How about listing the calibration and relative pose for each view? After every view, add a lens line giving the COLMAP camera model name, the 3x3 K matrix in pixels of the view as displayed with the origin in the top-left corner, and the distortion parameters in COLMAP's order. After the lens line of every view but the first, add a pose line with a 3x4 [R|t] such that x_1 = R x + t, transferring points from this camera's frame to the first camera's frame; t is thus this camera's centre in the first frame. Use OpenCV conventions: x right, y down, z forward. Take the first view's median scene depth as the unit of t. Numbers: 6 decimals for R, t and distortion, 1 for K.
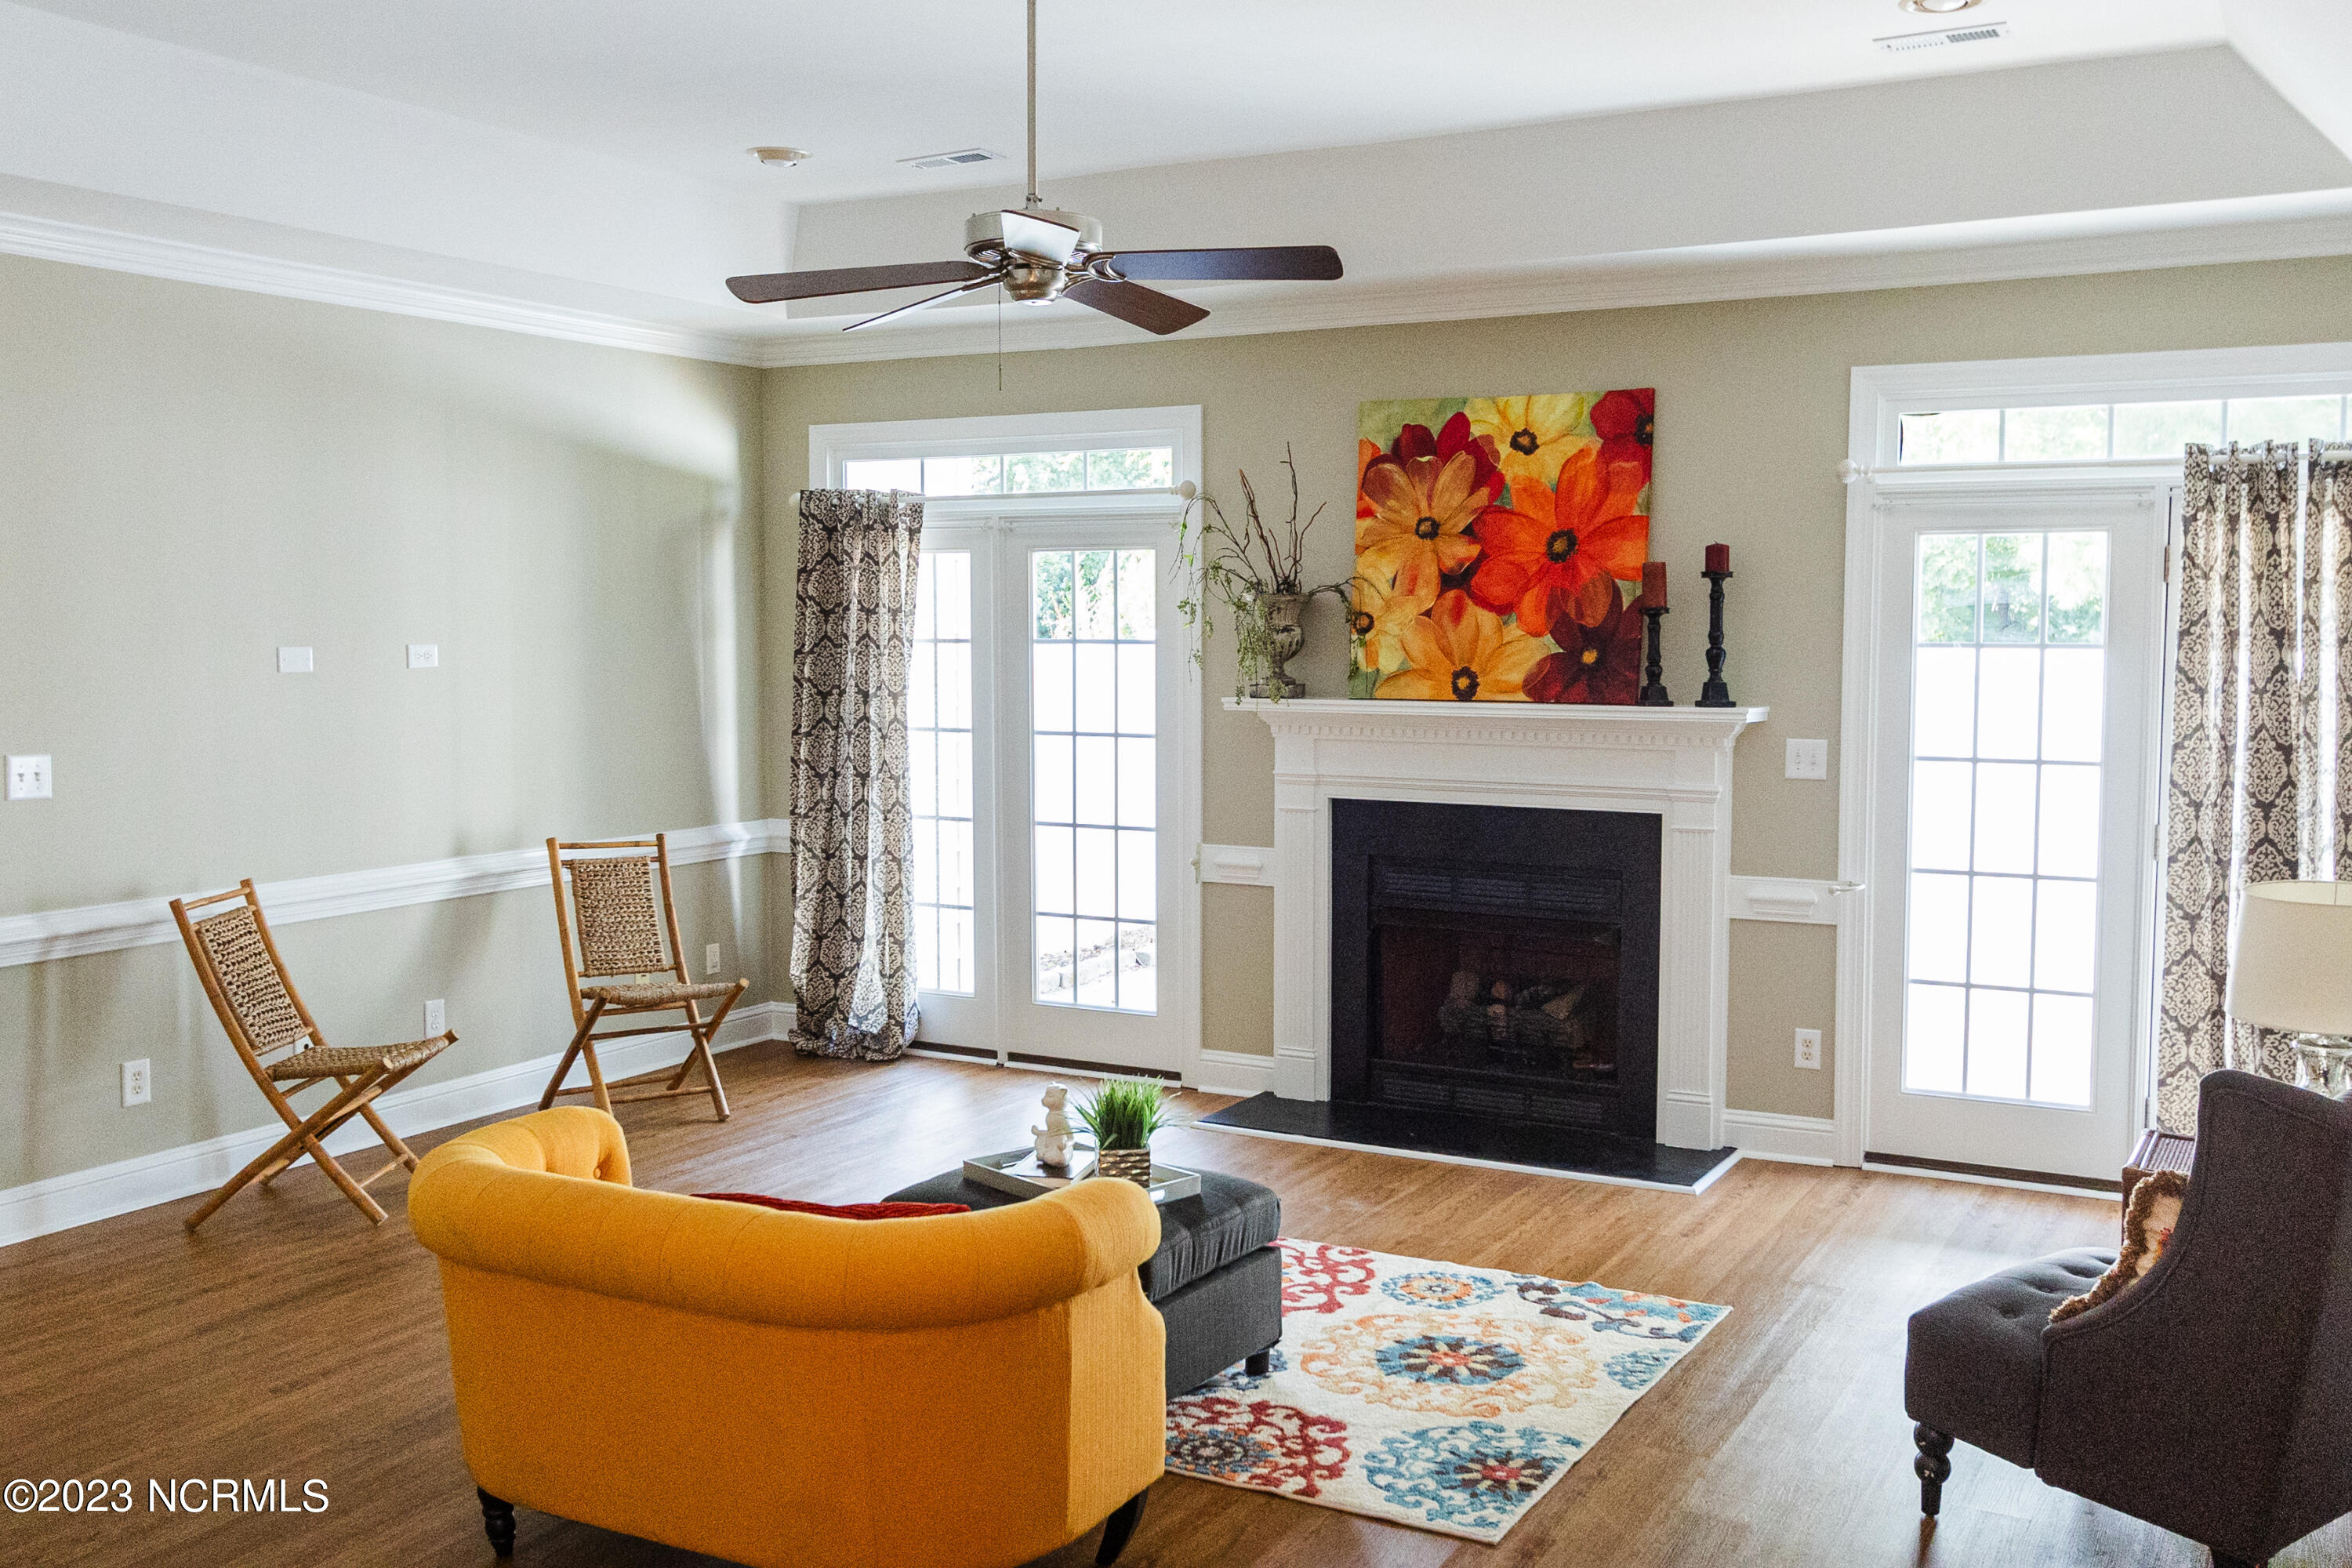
lens RADIAL K [[2162.0, 0, 1194.9], [0, 2162.0, 773.9], [0, 0, 1]] dist [0.001739, -0.002483]
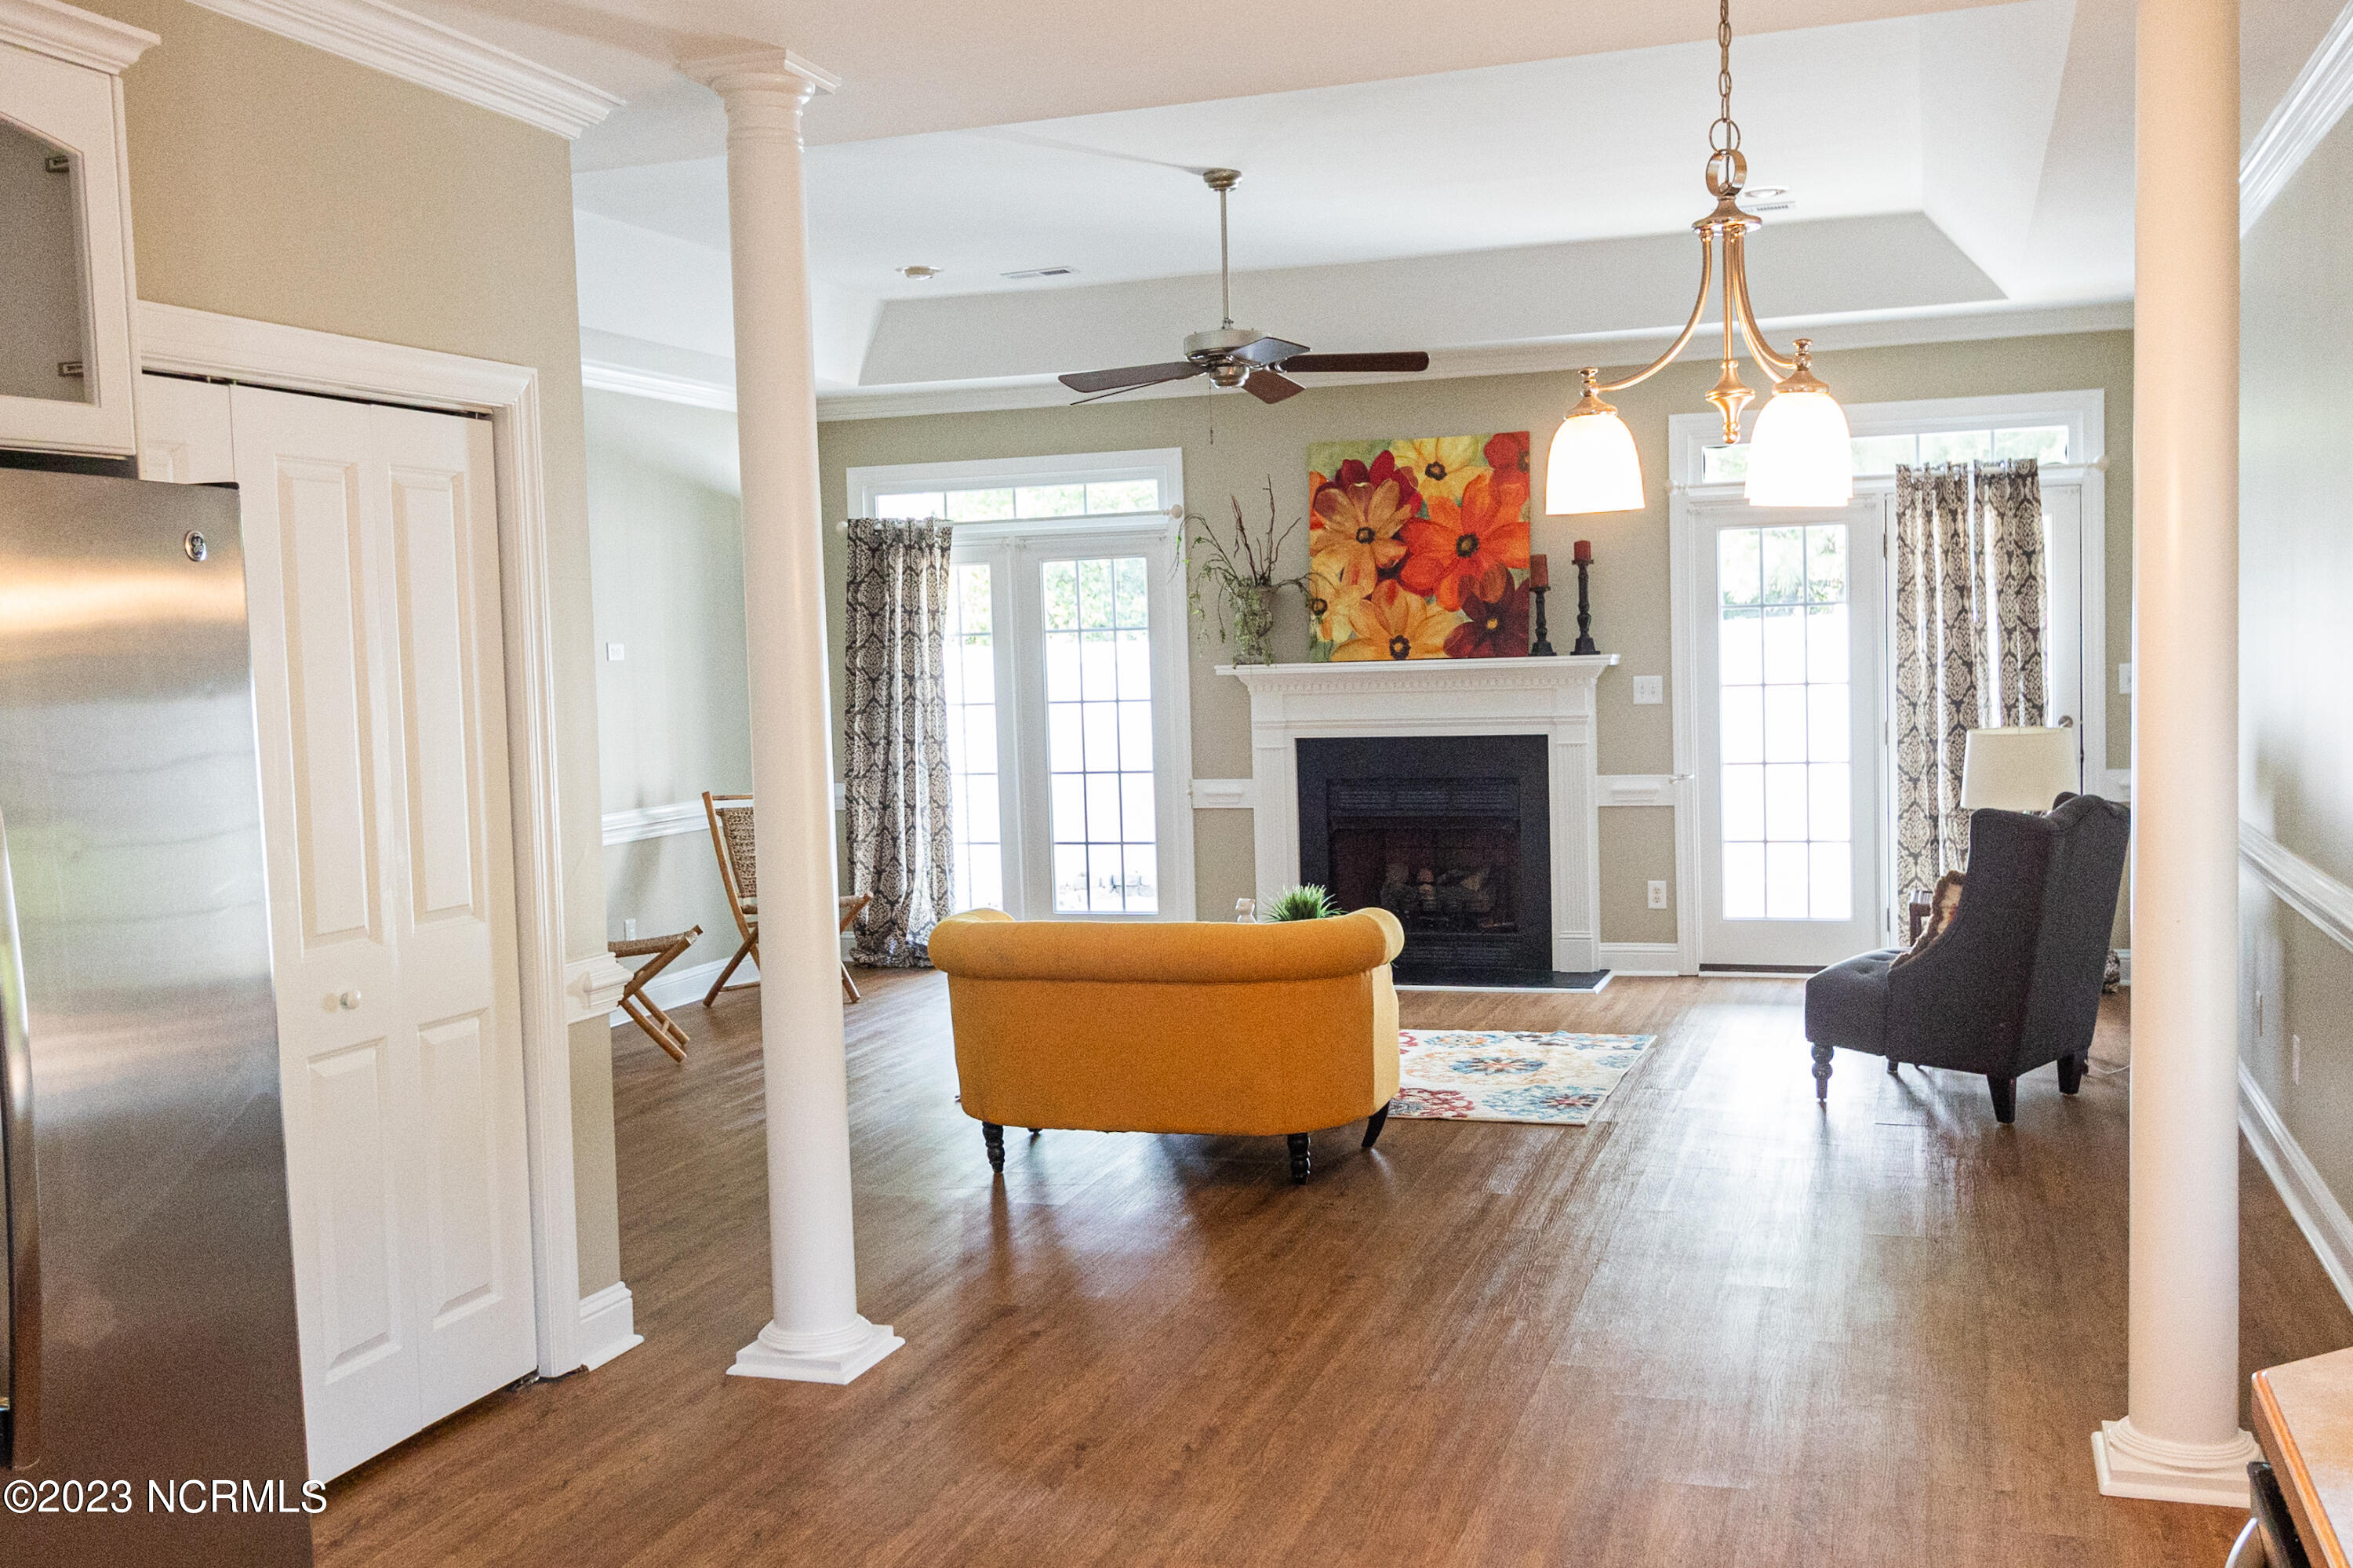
lens RADIAL K [[2251.9, 0, 1176.5], [0, 2251.9, 784.0], [0, 0, 1]] dist [0.002787, 0.000951]
pose [[0.984820, -0.041378, 0.168572, -0.261688], [0.043927, 0.998969, -0.011420, 0.055385], [-0.167926, 0.018651, 0.985623, -0.387026]]
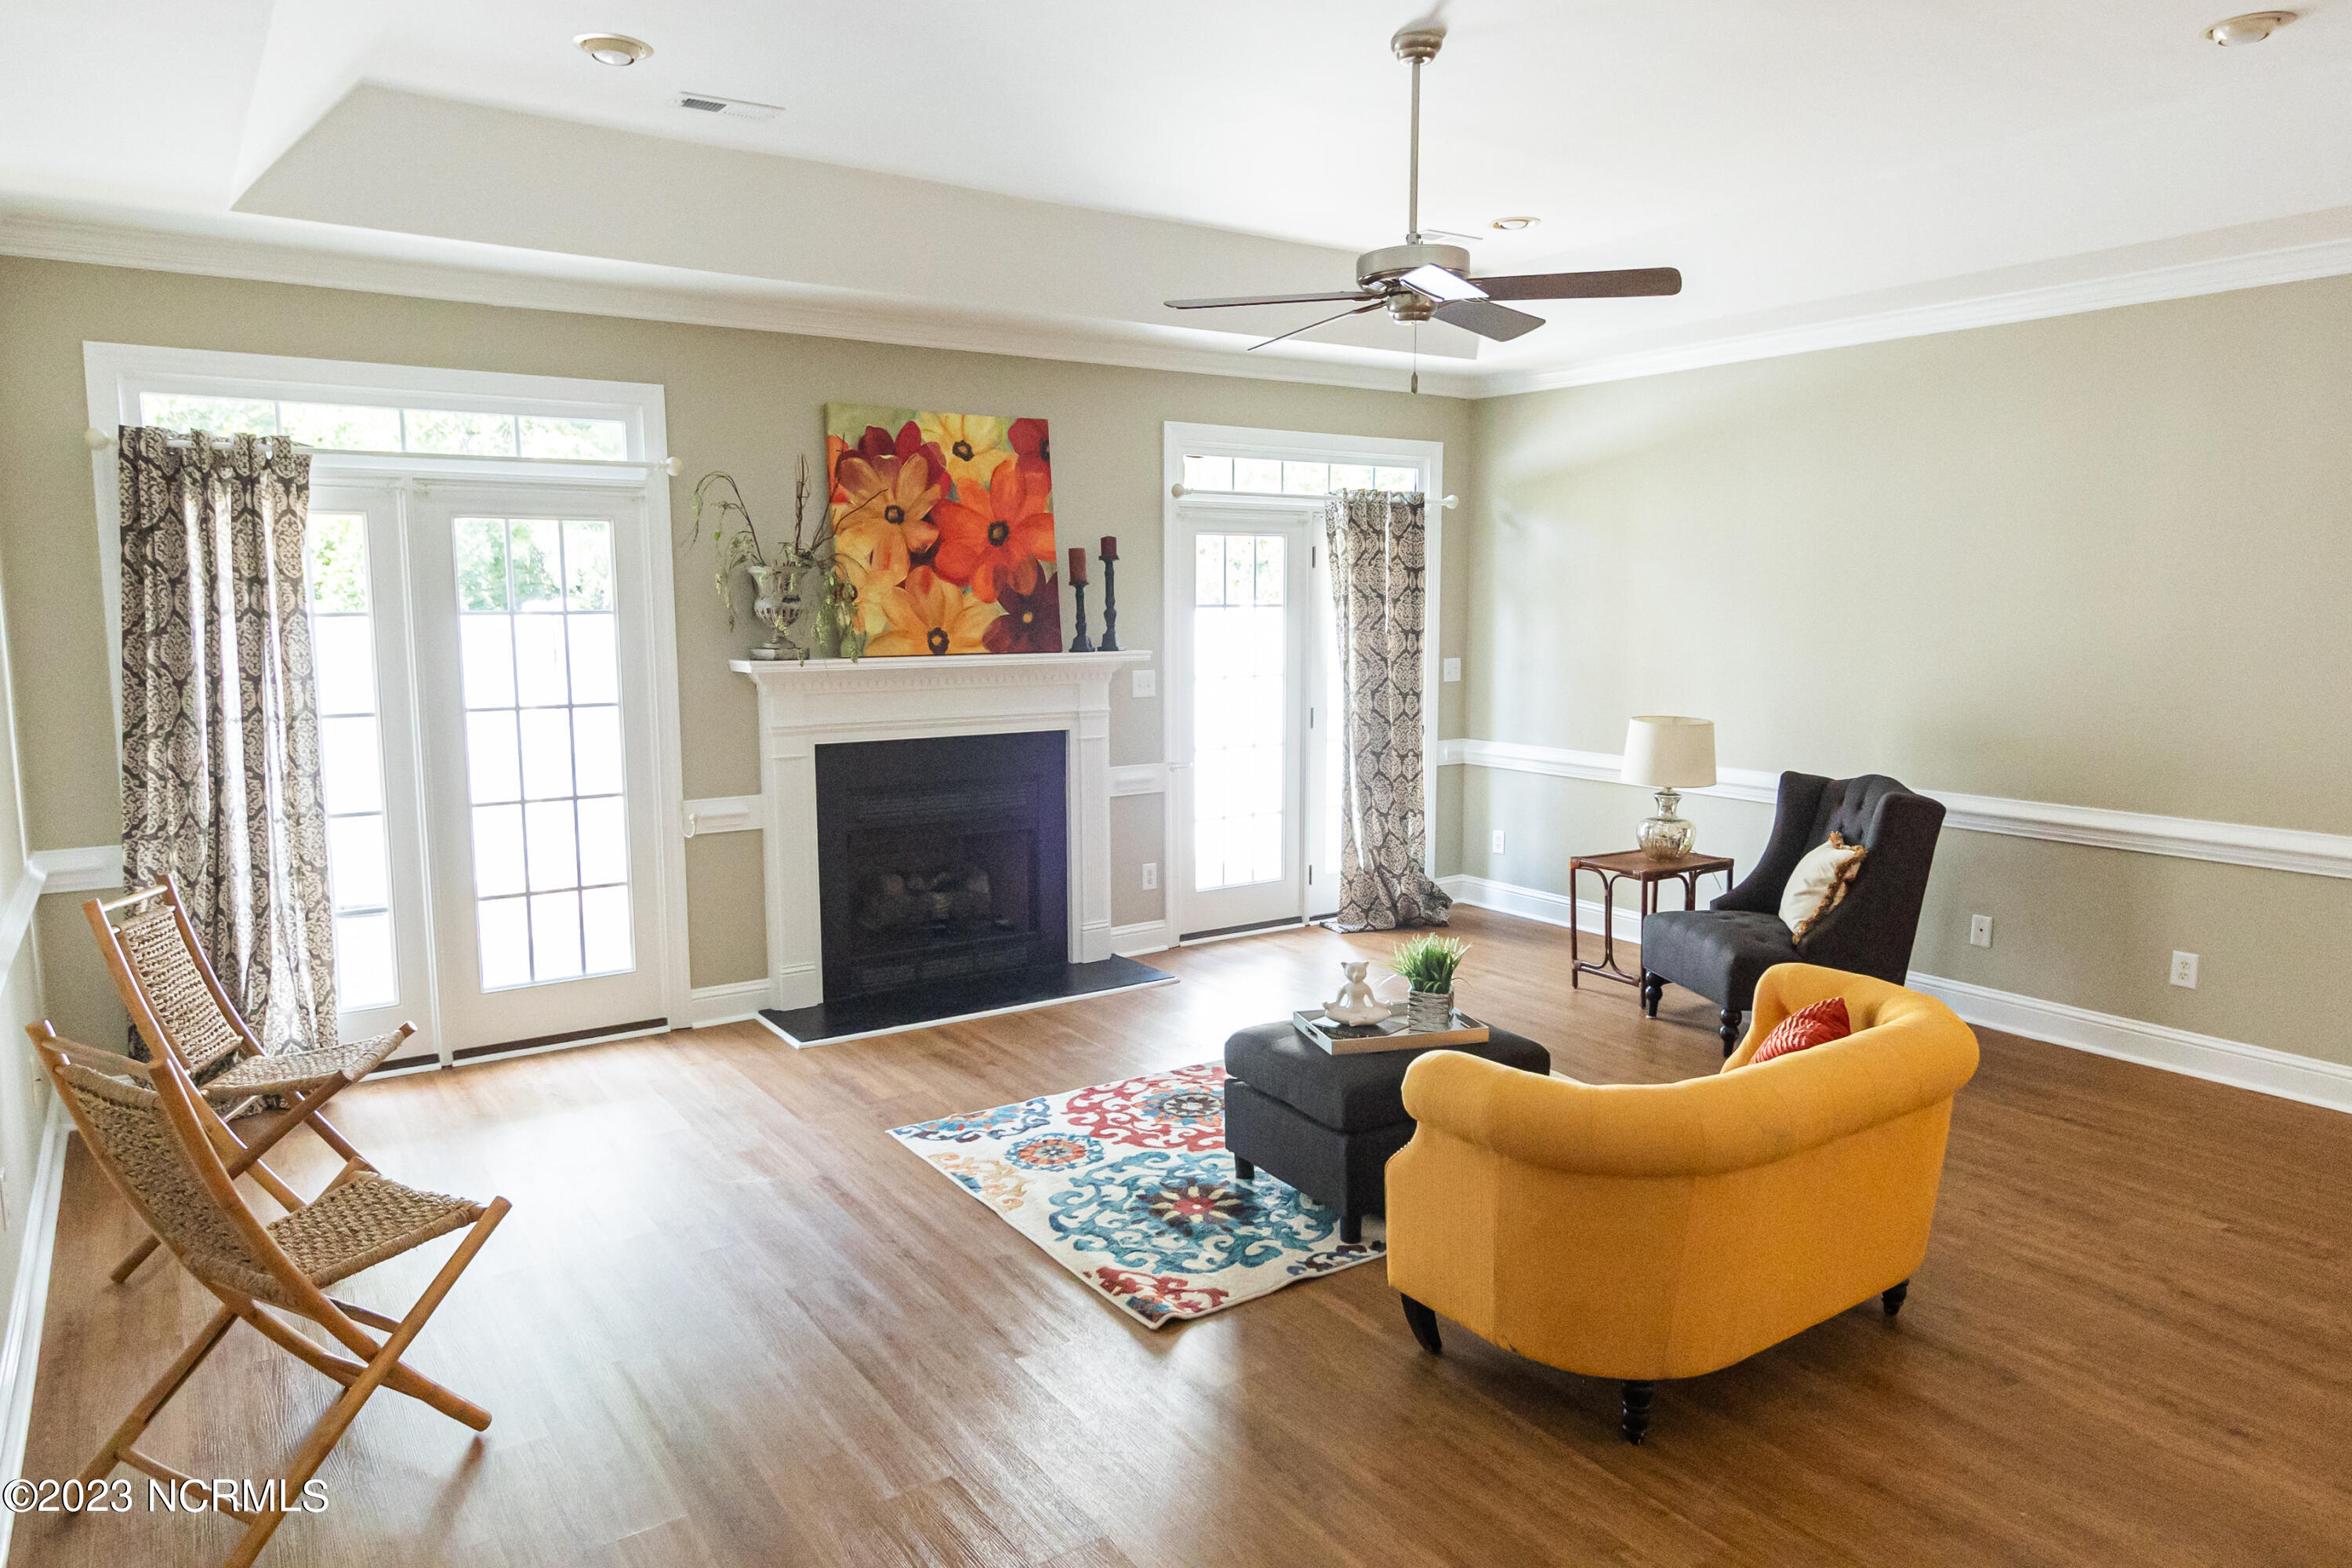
lens RADIAL K [[1486.0, 0, 1175.0], [0, 1486.0, 763.3], [0, 0, 1]] dist [0.004640, 0.001907]
pose [[0.453091, -0.102613, 0.885539, -0.589837], [0.067492, 0.994451, 0.080701, -0.031881], [-0.888906, 0.023202, 0.457503, 0.489674]]
